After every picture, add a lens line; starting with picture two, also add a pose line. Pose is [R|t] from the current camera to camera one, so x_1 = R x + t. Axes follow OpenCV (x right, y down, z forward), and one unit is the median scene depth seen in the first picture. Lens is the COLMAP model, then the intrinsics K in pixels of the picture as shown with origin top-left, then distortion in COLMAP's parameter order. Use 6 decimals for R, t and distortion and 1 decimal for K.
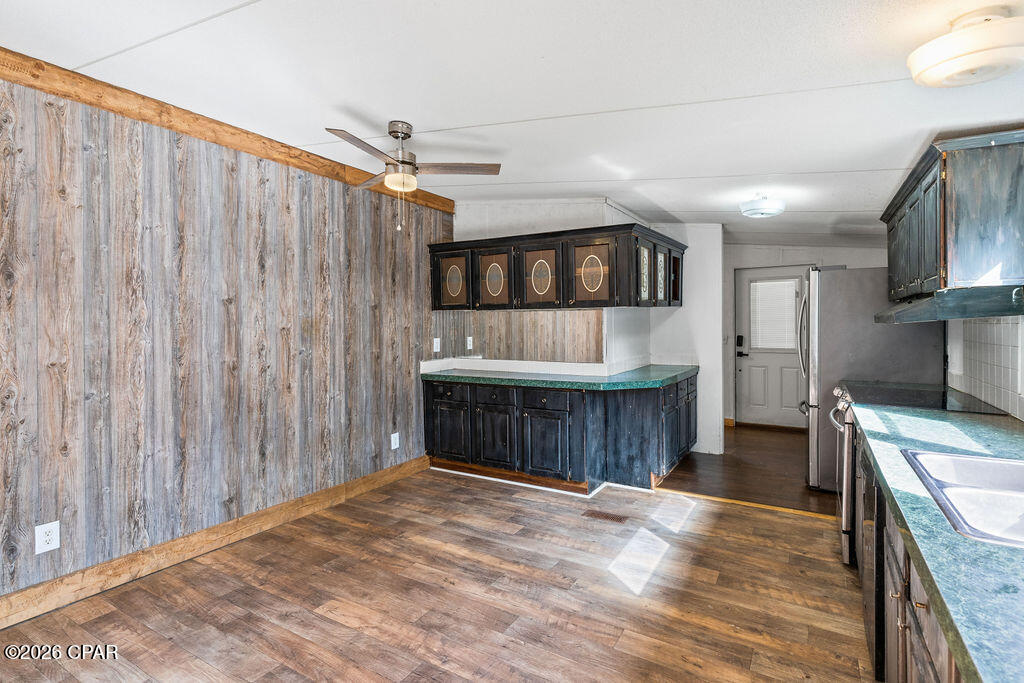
lens RADIAL K [[501.4, 0, 505.4], [0, 501.4, 359.2], [0, 0, 1]] dist [0.011808, 0.002238]
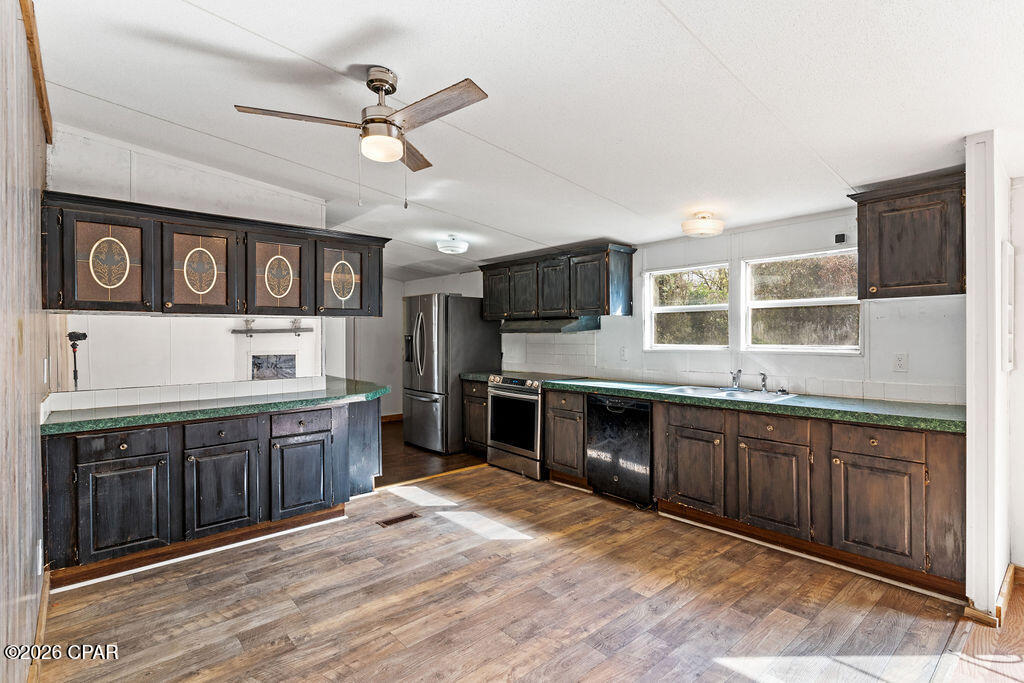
lens RADIAL K [[501.4, 0, 515.7], [0, 501.4, 336.6], [0, 0, 1]] dist [0.011808, 0.002238]
pose [[0.299223, -0.001211, 0.954183, -0.719423], [0.072660, 0.997125, -0.021520, -0.020279], [-0.951413, 0.075770, 0.298450, 0.447651]]
